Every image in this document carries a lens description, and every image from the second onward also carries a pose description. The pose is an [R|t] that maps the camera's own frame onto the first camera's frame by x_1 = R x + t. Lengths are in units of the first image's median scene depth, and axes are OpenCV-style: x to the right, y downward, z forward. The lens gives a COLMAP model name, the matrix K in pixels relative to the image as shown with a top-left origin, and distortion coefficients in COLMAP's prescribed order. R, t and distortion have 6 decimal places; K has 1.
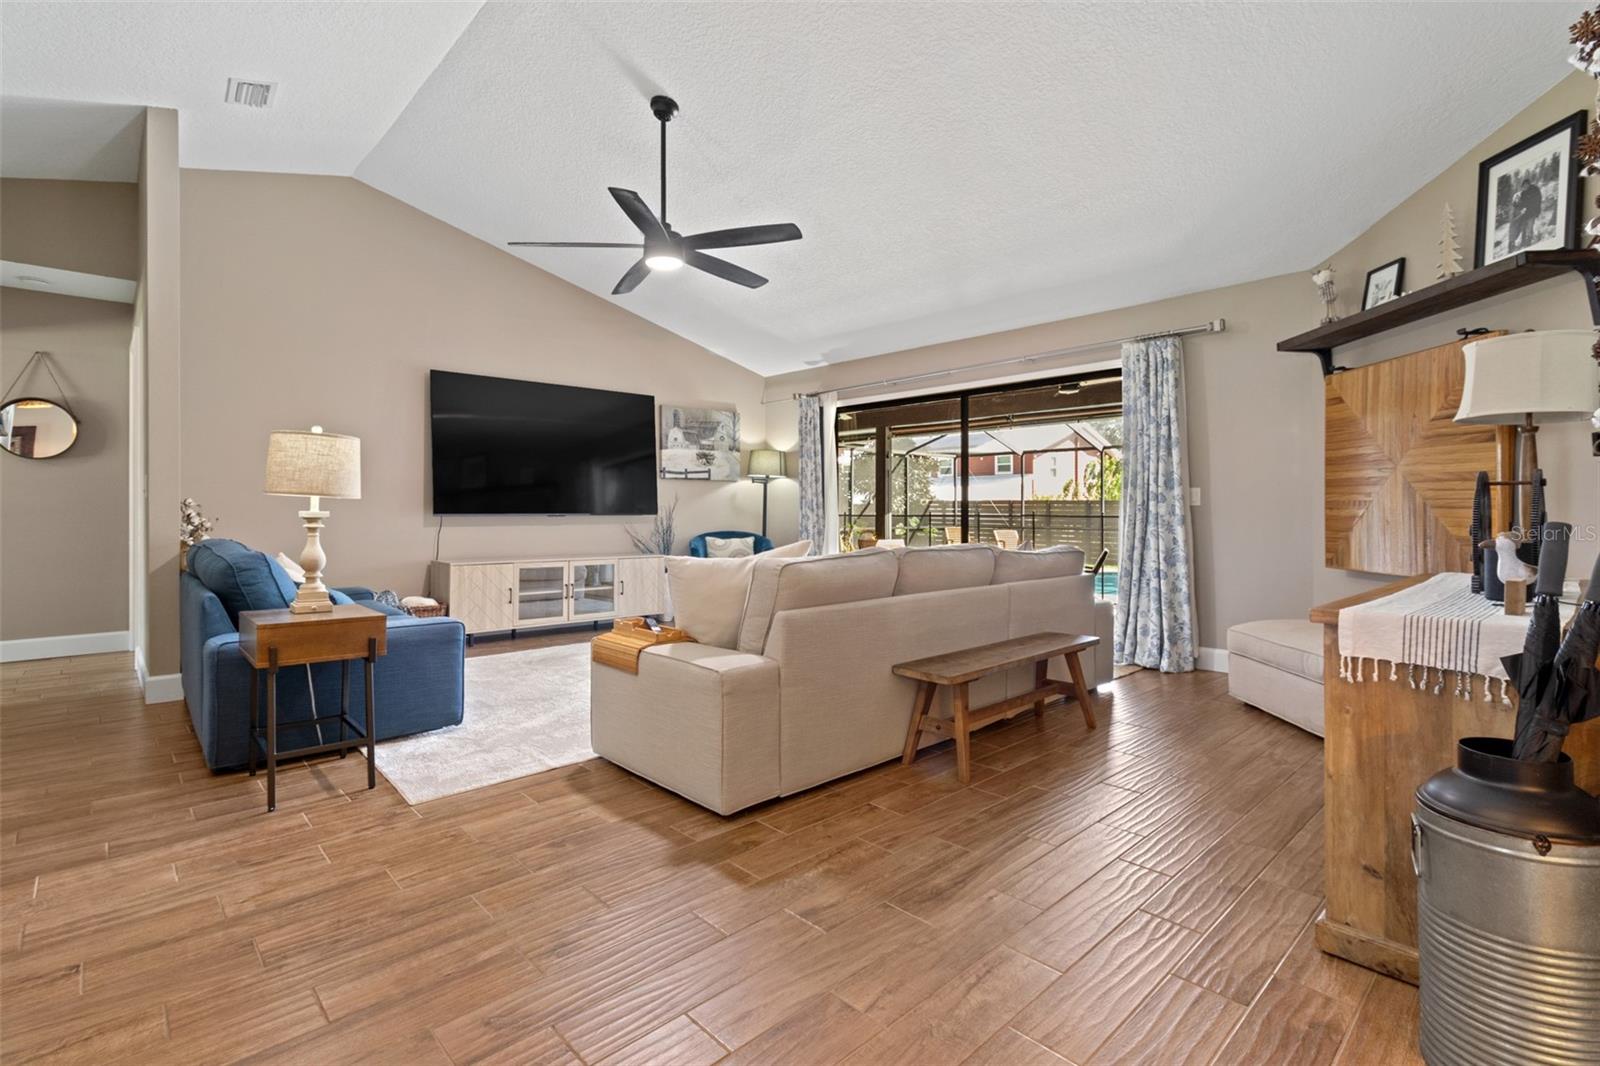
lens RADIAL K [[742.0, 0, 797.8], [0, 742.0, 525.7], [0, 0, 1]] dist [0.003021, 0.000857]
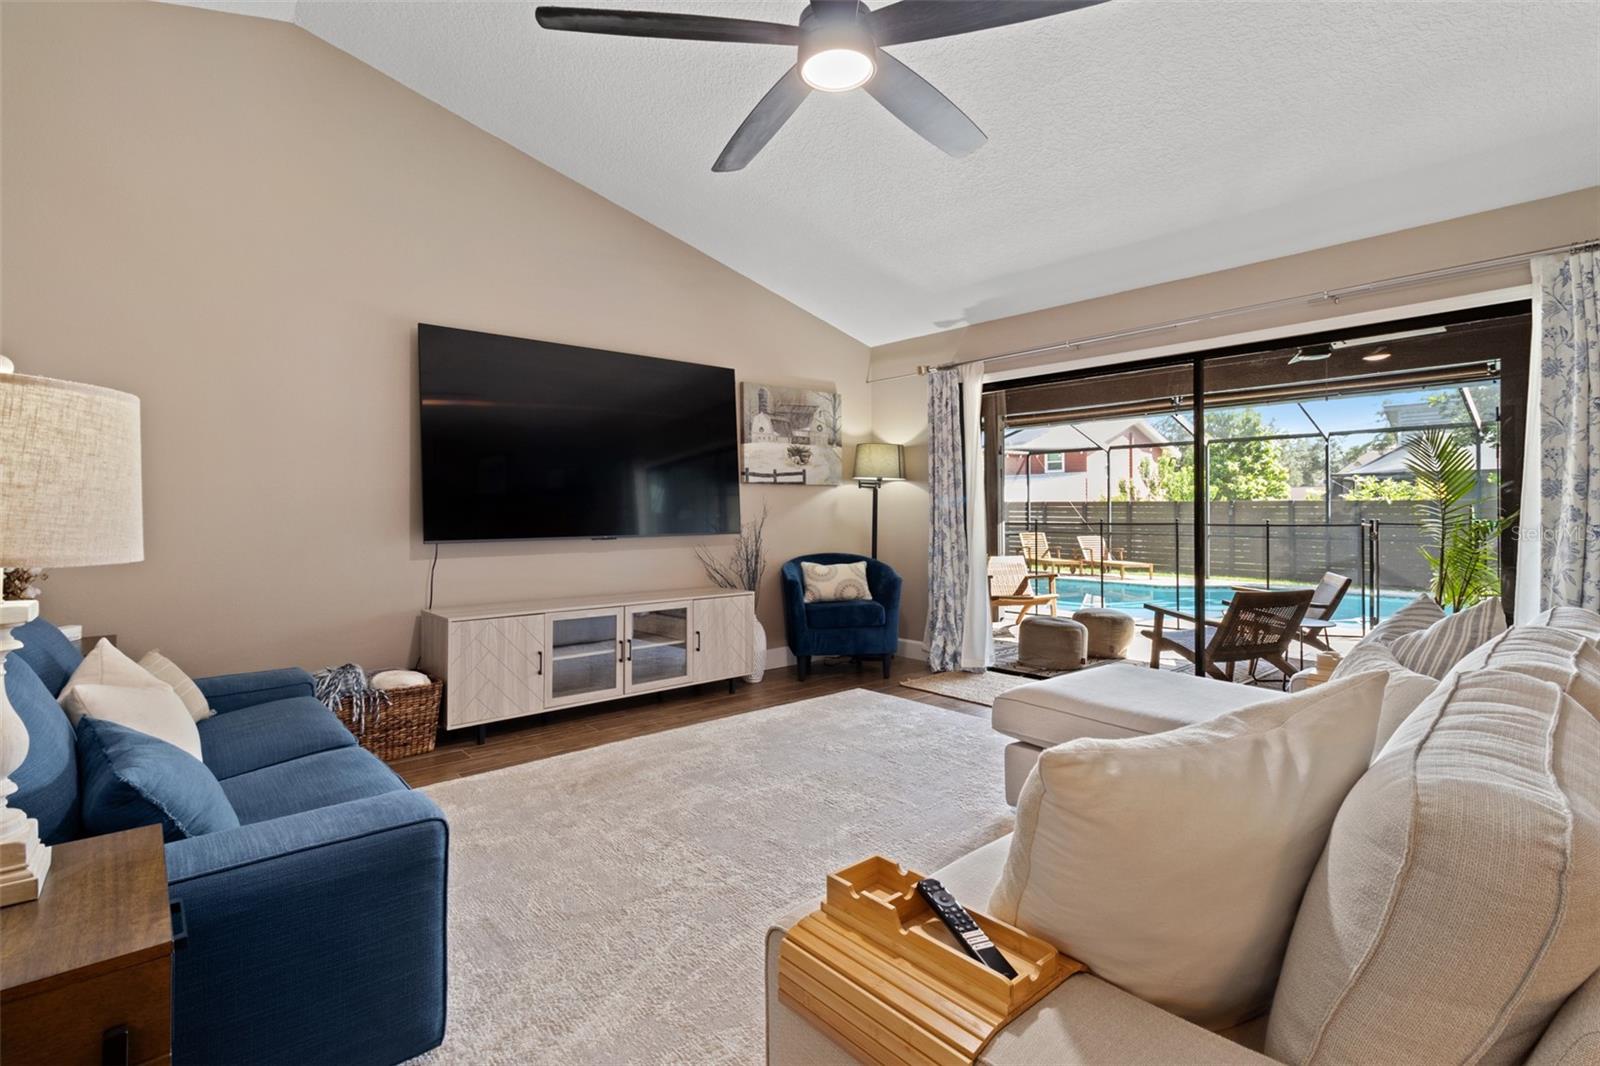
lens RADIAL K [[742.0, 0, 802.5], [0, 742.0, 525.0], [0, 0, 1]] dist [0.003021, 0.000857]
pose [[0.999741, -0.006419, -0.021837, -0.107740], [0.006396, 0.999979, -0.001103, -0.021145], [0.021843, 0.000964, 0.999761, 0.267605]]
